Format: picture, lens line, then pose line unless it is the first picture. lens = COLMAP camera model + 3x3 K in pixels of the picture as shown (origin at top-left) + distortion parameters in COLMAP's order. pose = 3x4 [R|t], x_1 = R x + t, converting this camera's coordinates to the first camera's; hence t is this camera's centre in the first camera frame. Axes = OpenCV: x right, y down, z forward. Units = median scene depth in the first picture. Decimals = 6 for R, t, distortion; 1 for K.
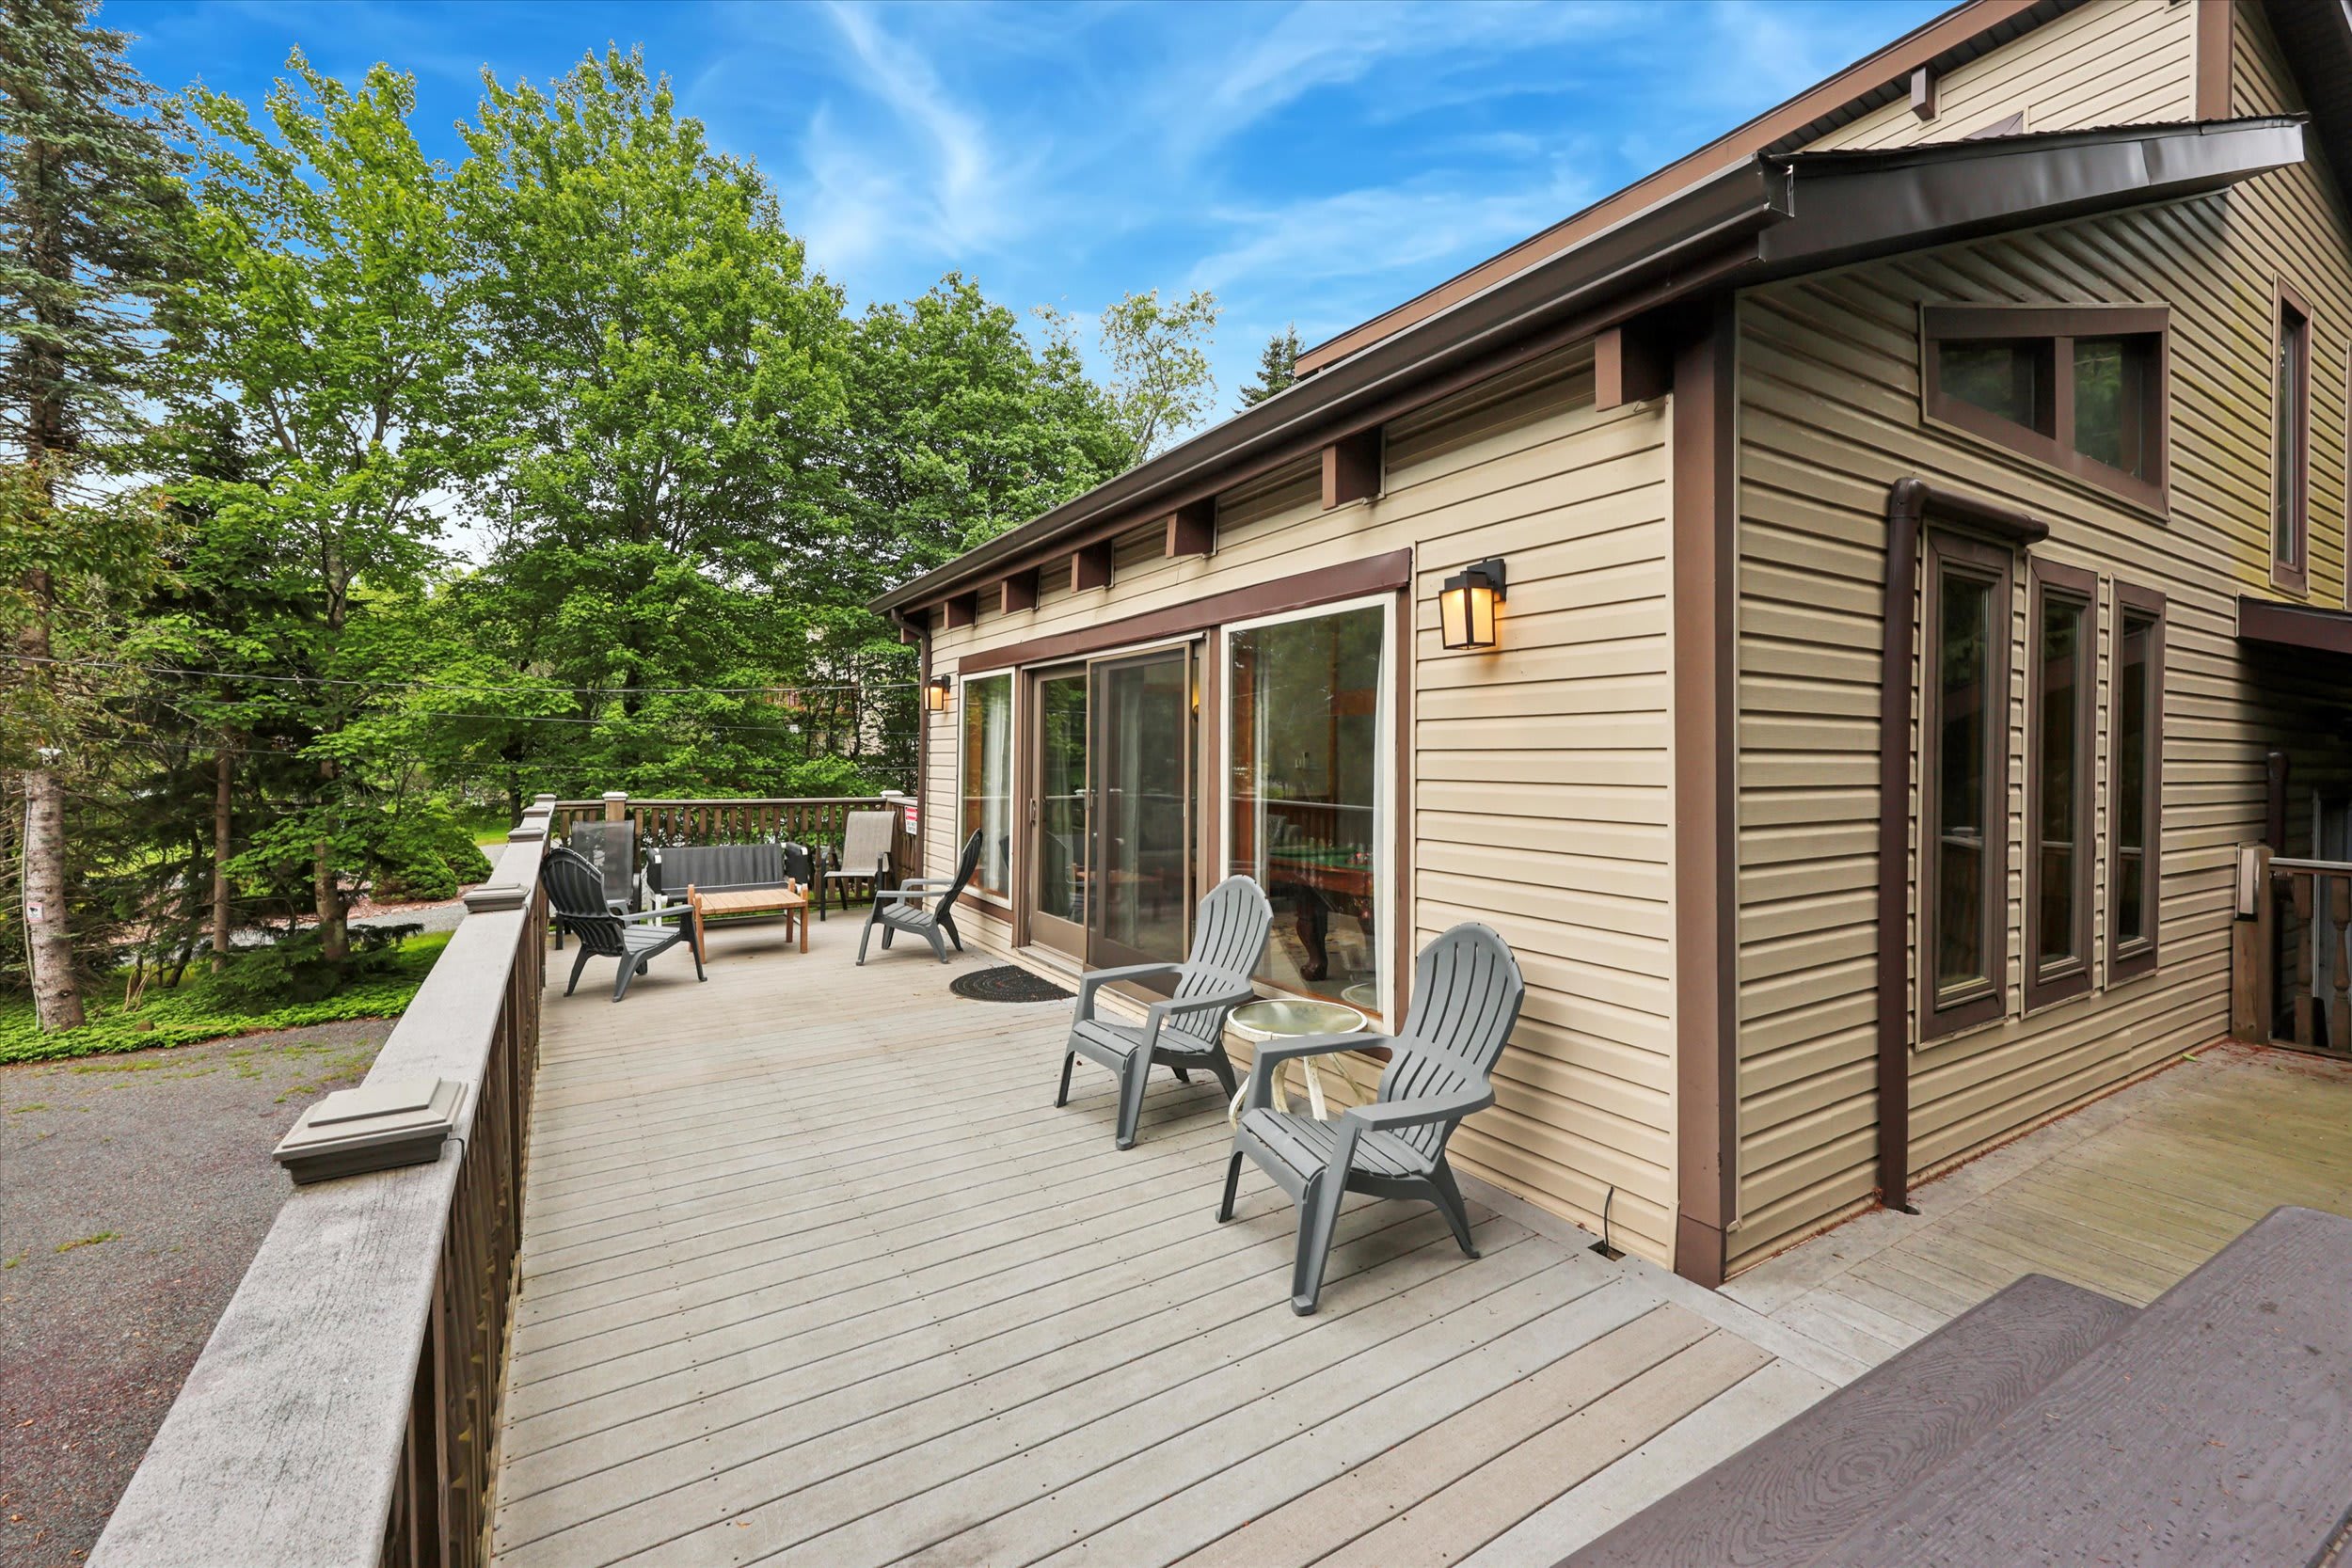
lens RADIAL K [[1002.6, 0, 1188.3], [0, 1002.6, 769.3], [0, 0, 1]] dist [-0.005199, -0.000163]
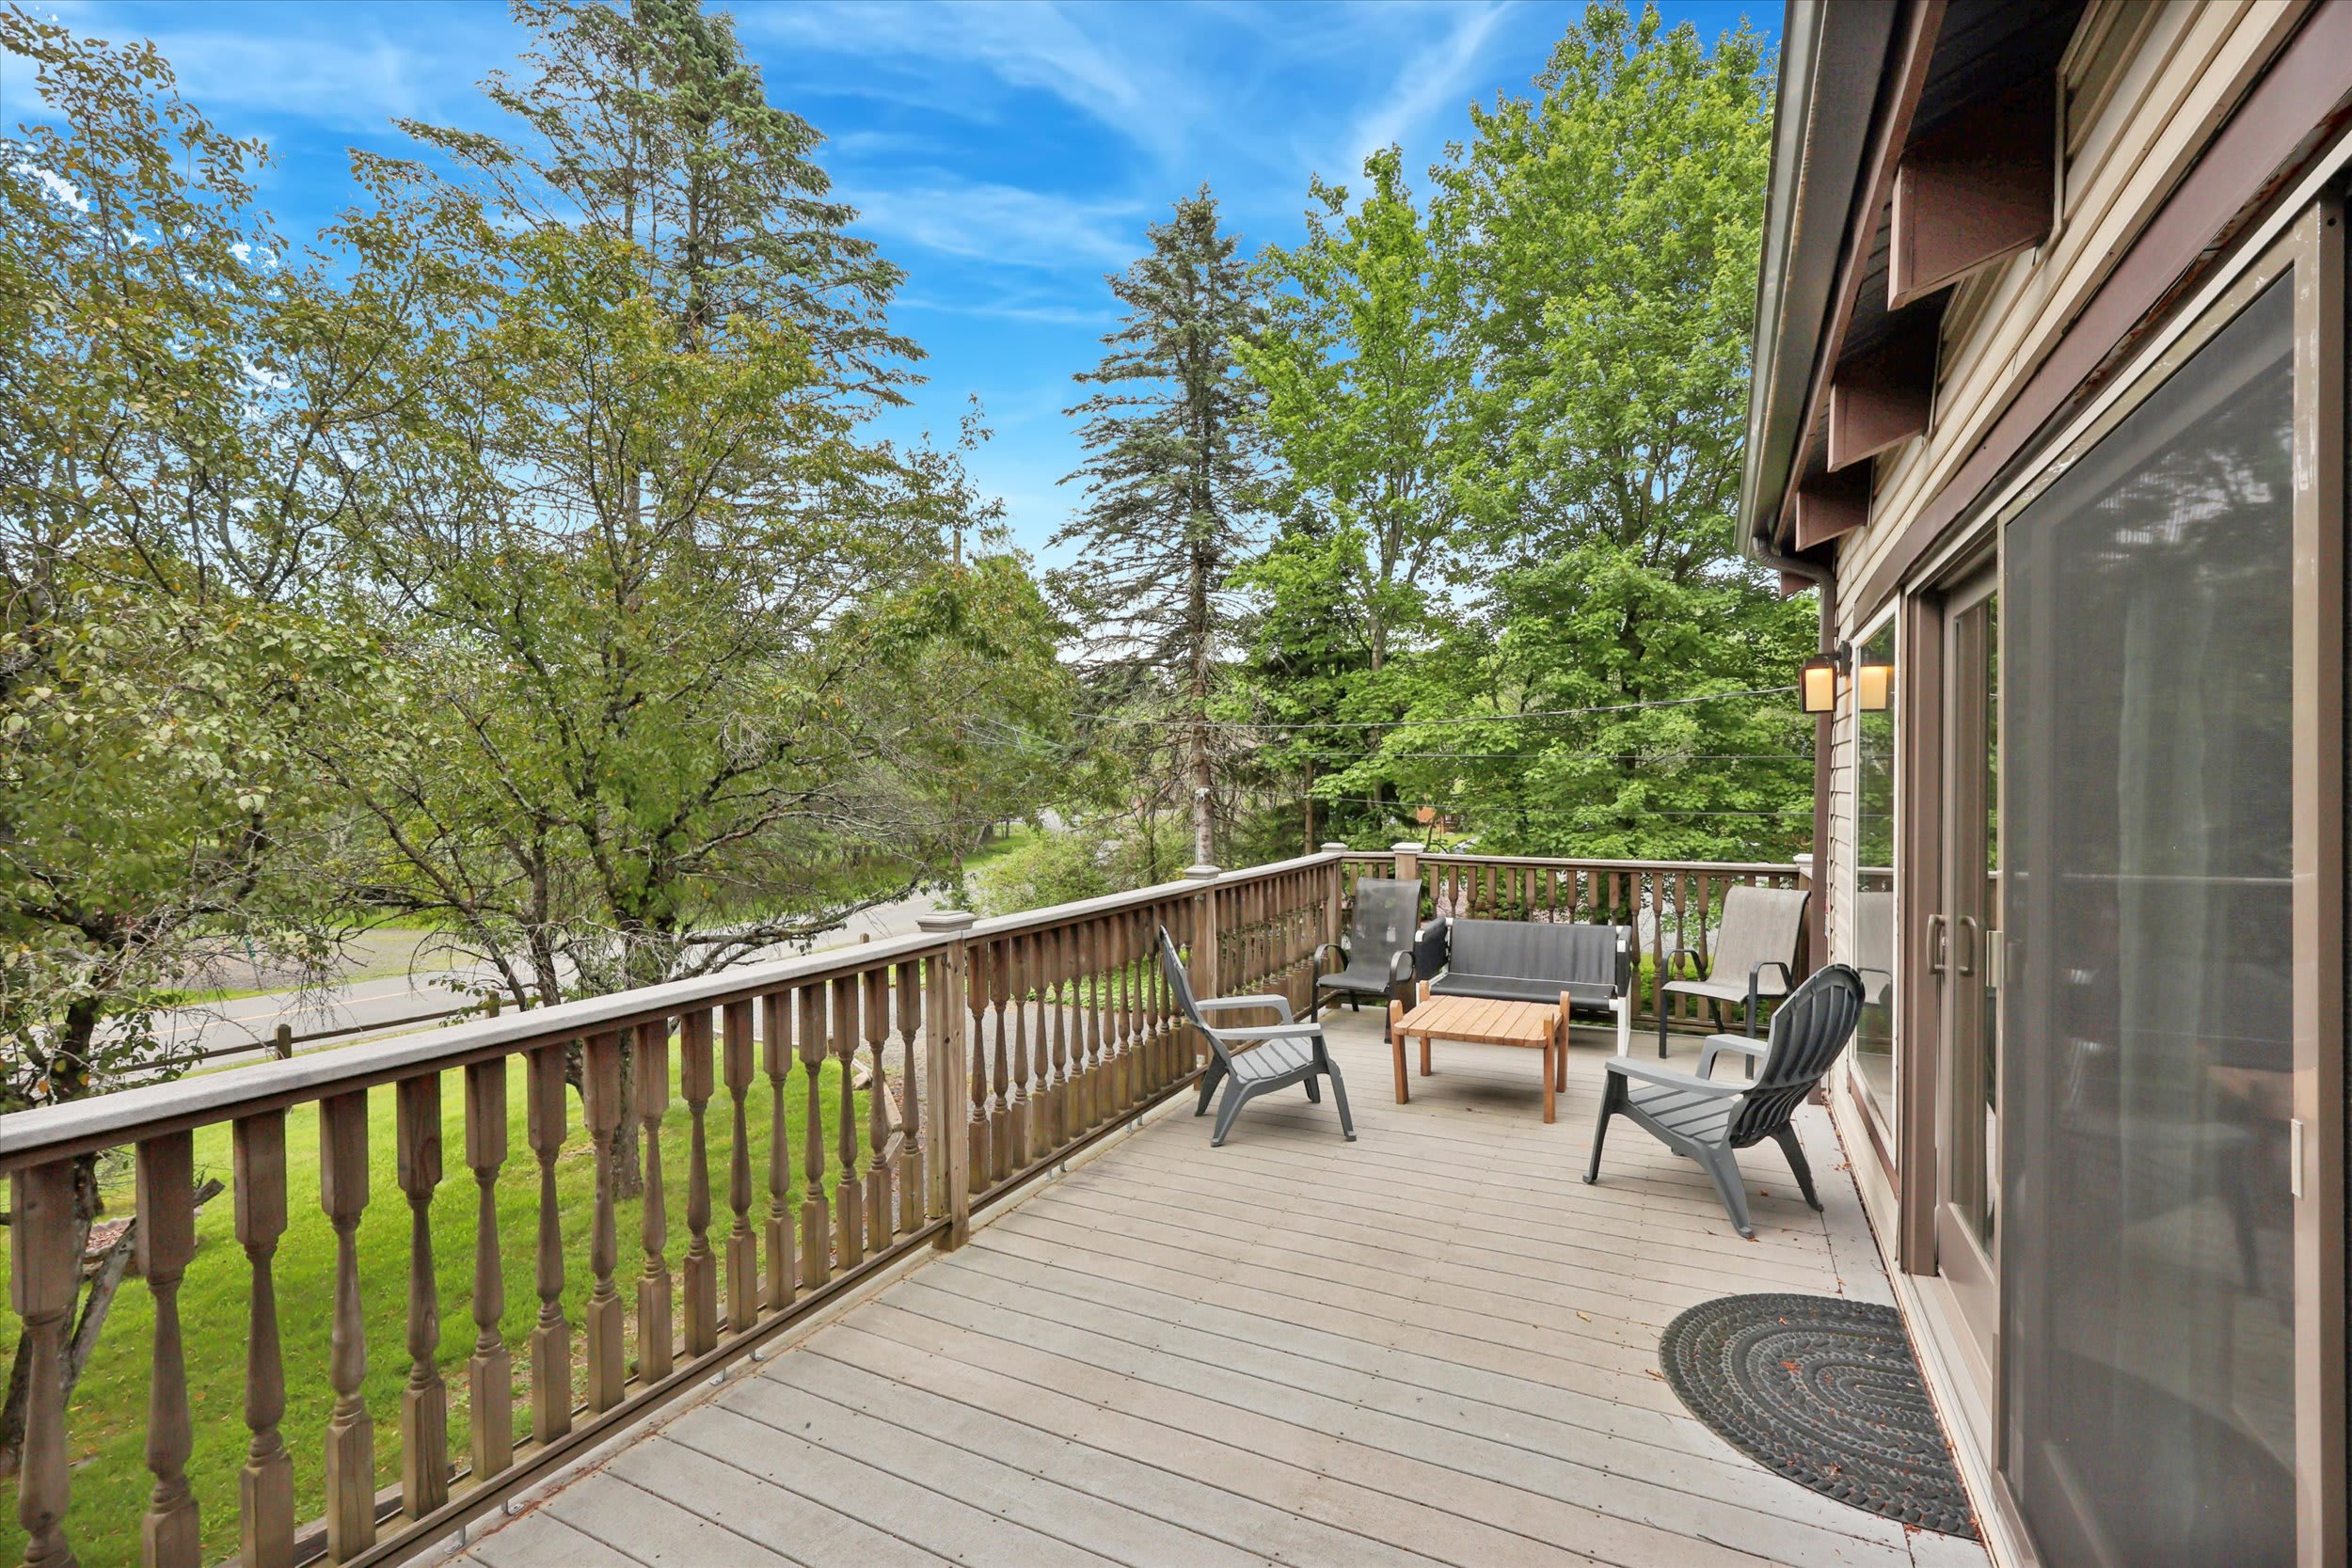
lens RADIAL K [[1002.6, 0, 1189.5], [0, 1002.6, 801.8], [0, 0, 1]] dist [-0.005199, -0.000163]
pose [[0.508794, 0.002787, -0.860884, 0.038139], [0.001096, 0.999992, 0.003885, -0.018339], [0.860888, -0.002920, 0.508787, 0.583452]]
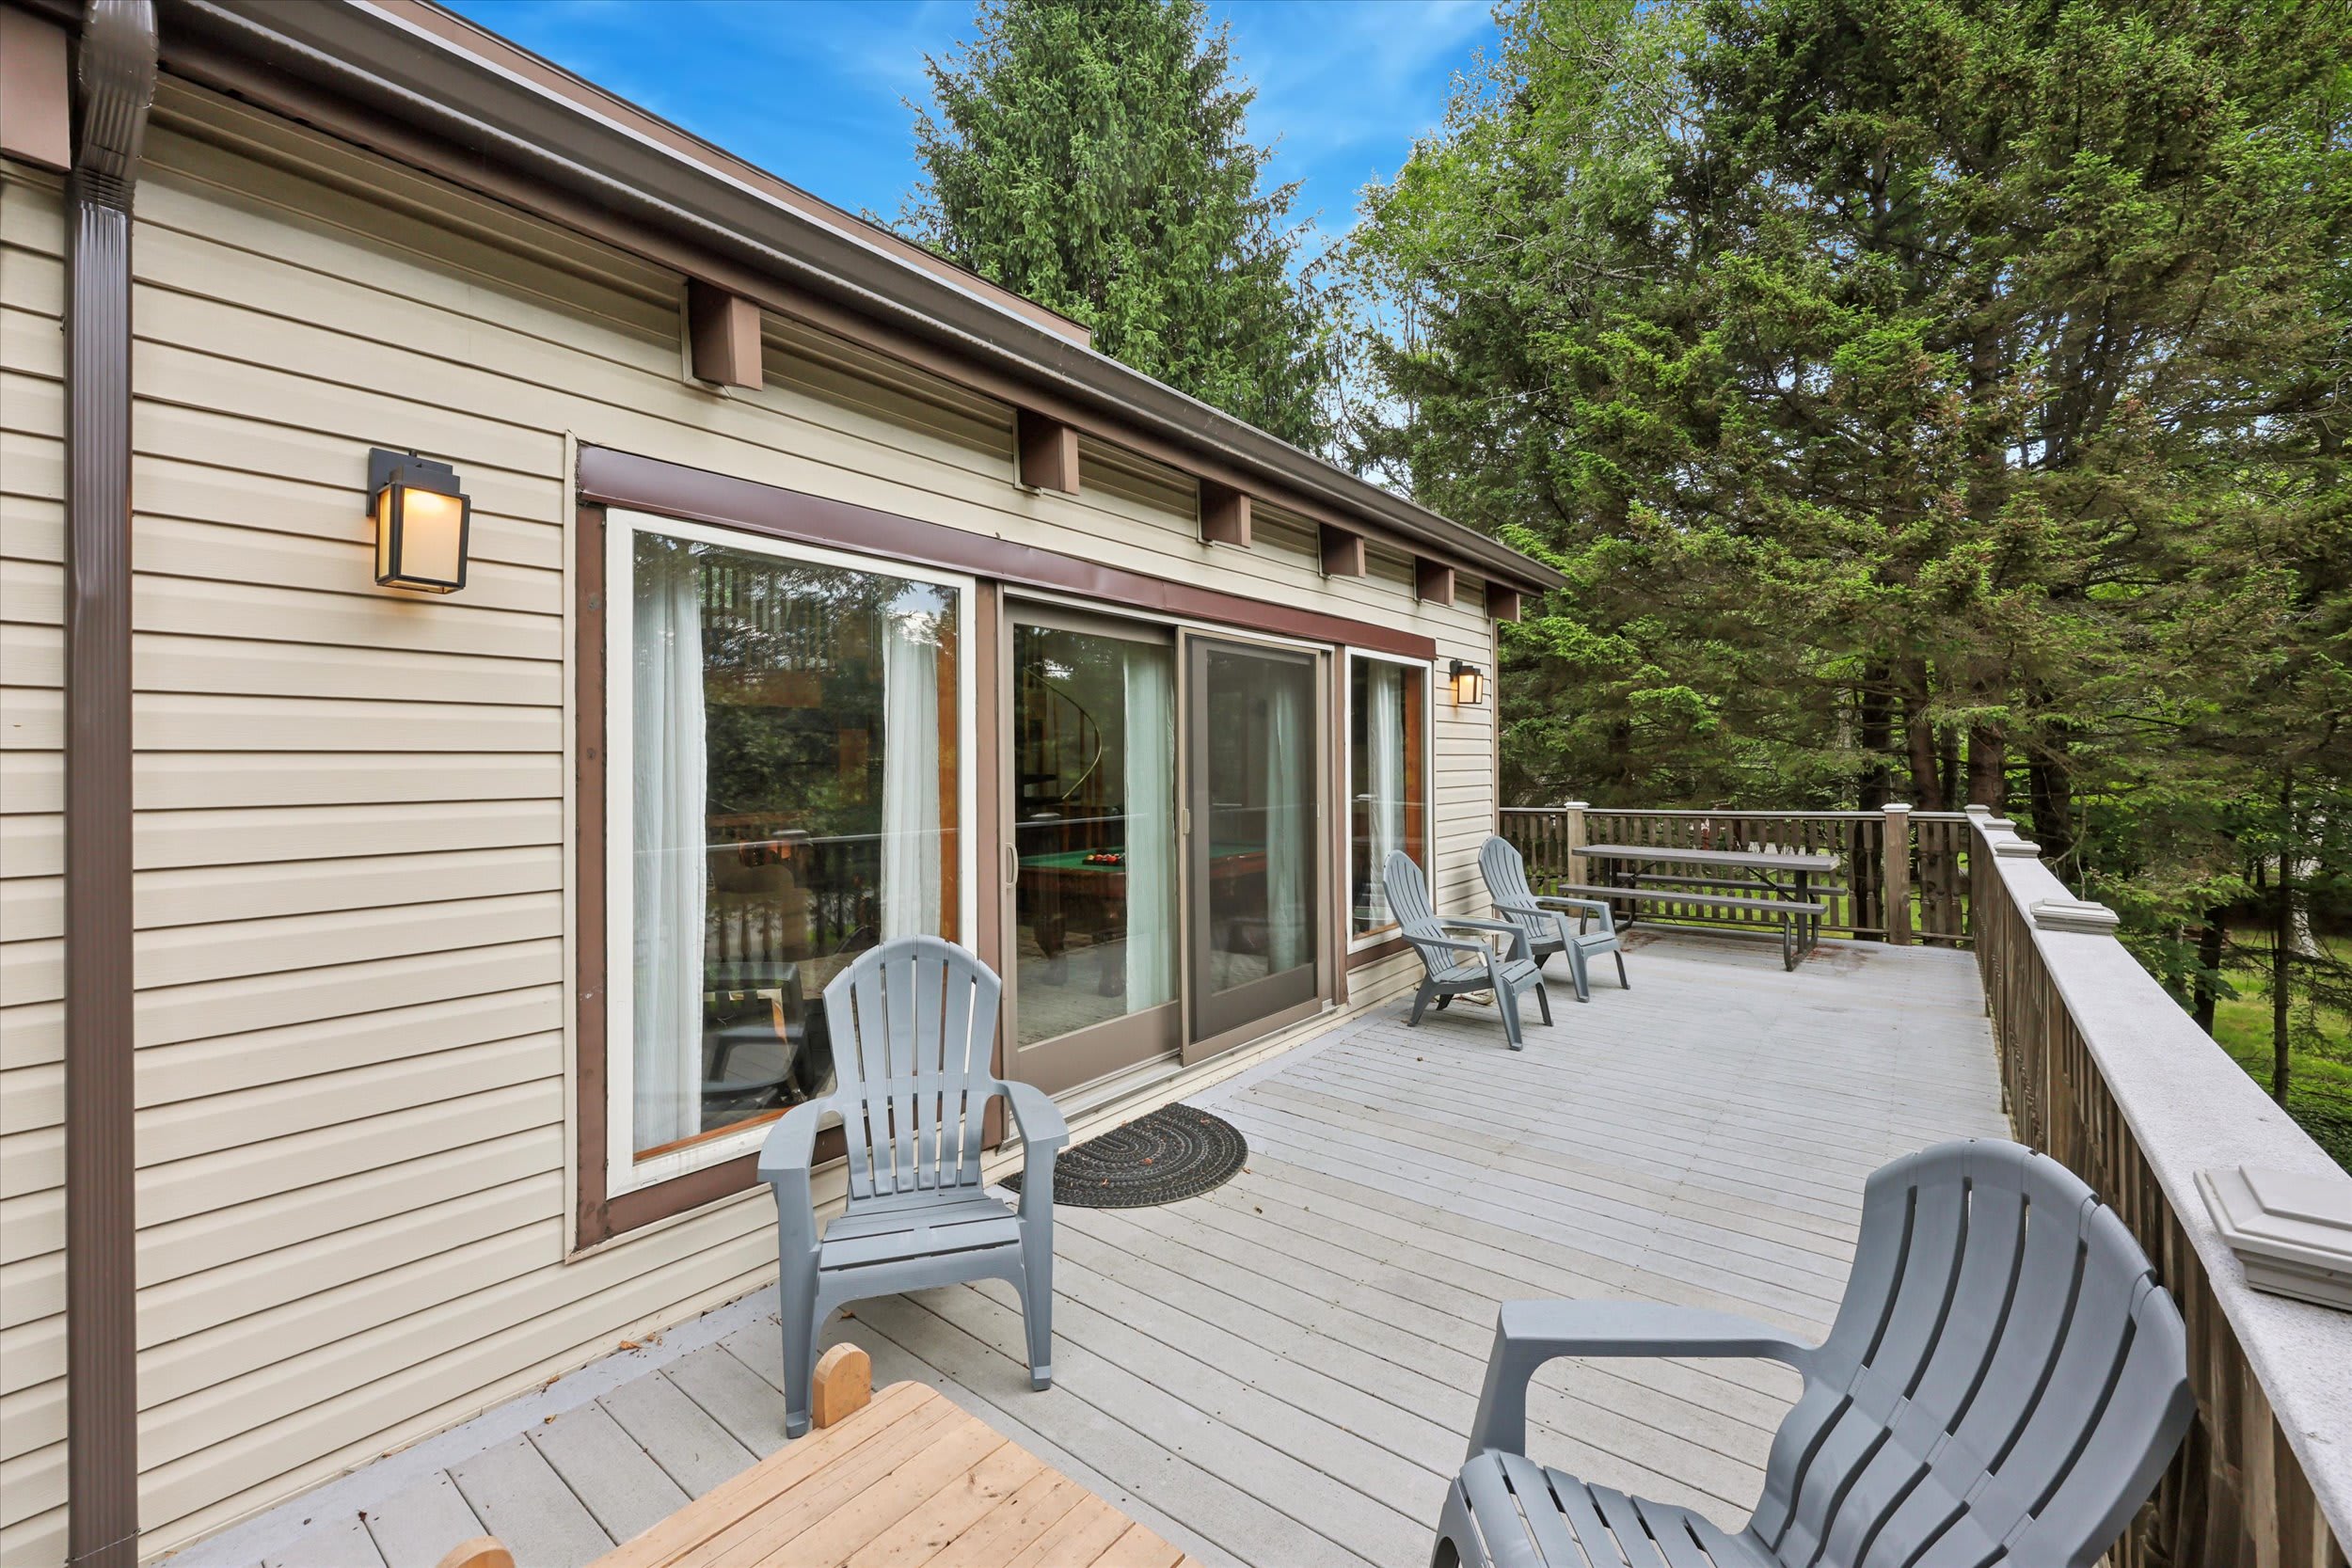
lens RADIAL K [[967.2, 0, 1186.1], [0, 967.2, 760.2], [0, 0, 1]] dist [0.004043, 0.000200]
pose [[-0.340448, -0.009696, 0.940213, -0.719506], [0.010844, 0.999840, 0.014238, -0.021839], [-0.940201, 0.015043, -0.340288, 1.172363]]
